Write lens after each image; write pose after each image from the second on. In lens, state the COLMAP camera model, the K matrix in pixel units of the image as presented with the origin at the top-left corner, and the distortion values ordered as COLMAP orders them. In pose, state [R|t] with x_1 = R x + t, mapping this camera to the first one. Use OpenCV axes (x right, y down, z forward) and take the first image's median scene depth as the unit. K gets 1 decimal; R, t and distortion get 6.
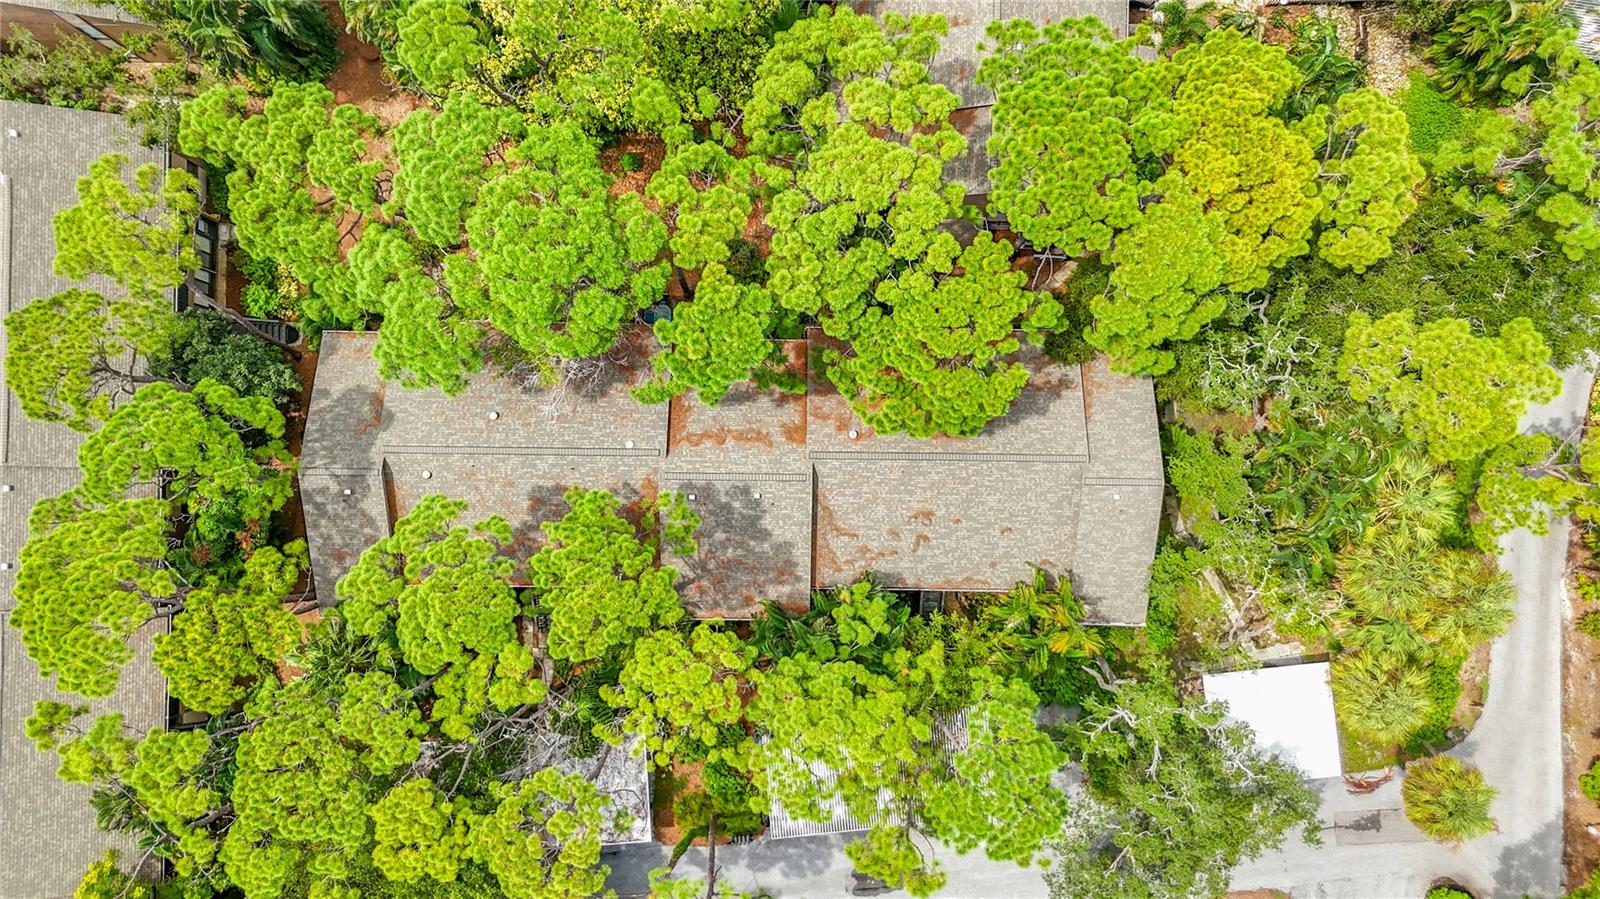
lens RADIAL K [[1222.1, 0, 808.4], [0, 1222.1, 494.9], [0, 0, 1]] dist [0.069223, -0.055802]
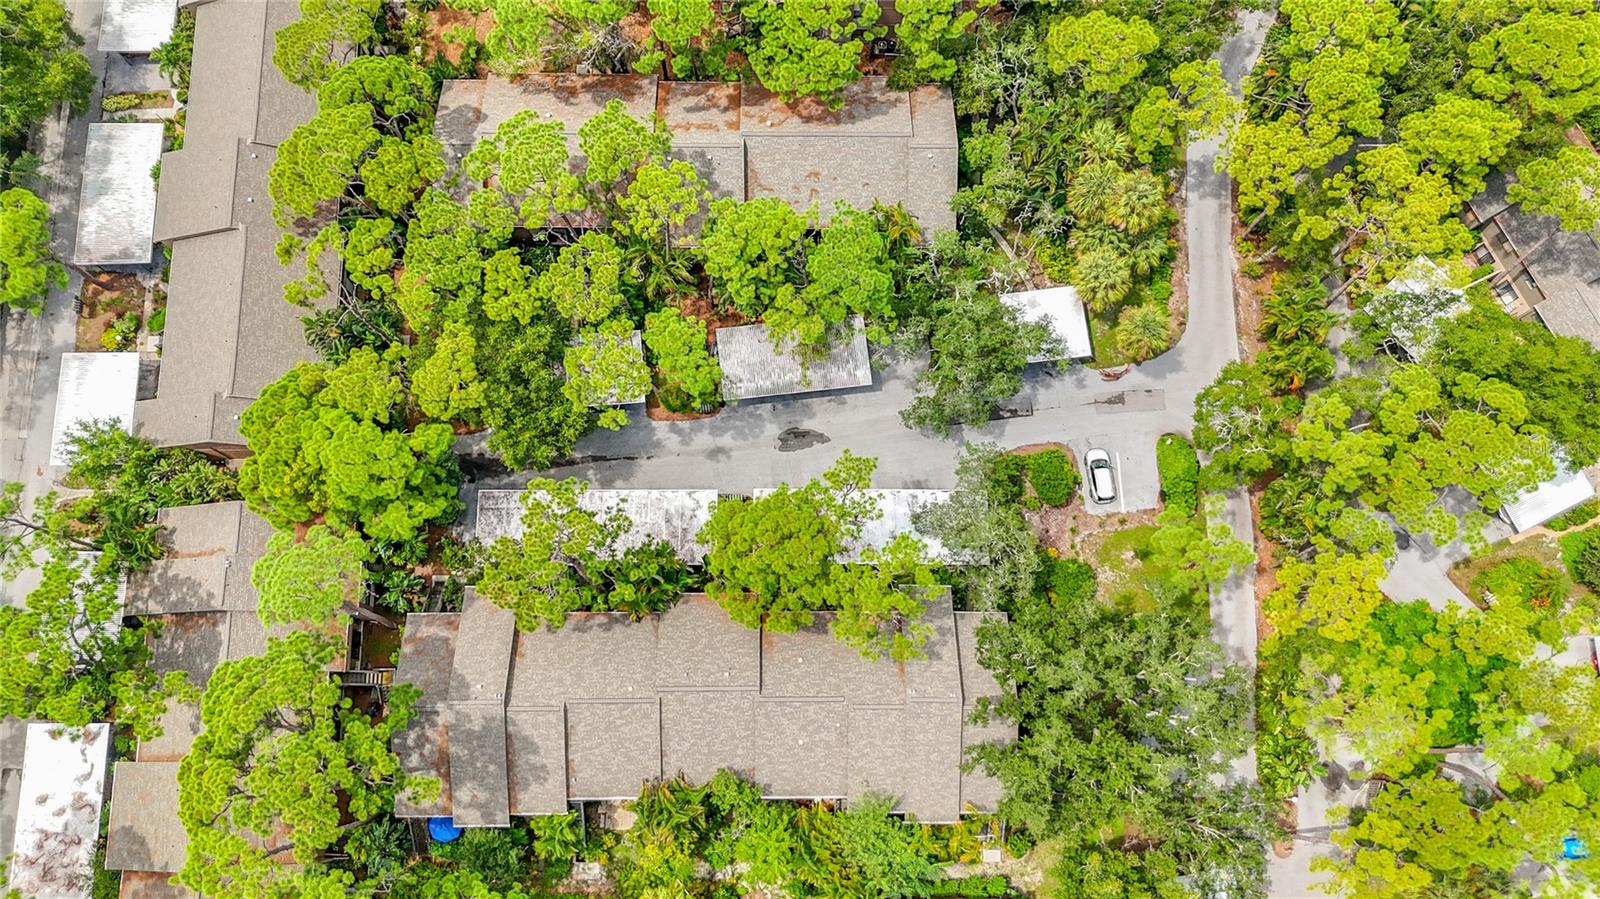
lens RADIAL K [[1222.1, 0, 808.4], [0, 1222.1, 494.9], [0, 0, 1]] dist [0.069223, -0.055802]
pose [[0.999661, -0.021433, 0.014770, 0.054324], [0.023869, 0.981162, -0.191705, 0.745641], [-0.010383, 0.191993, 0.981341, -0.513472]]
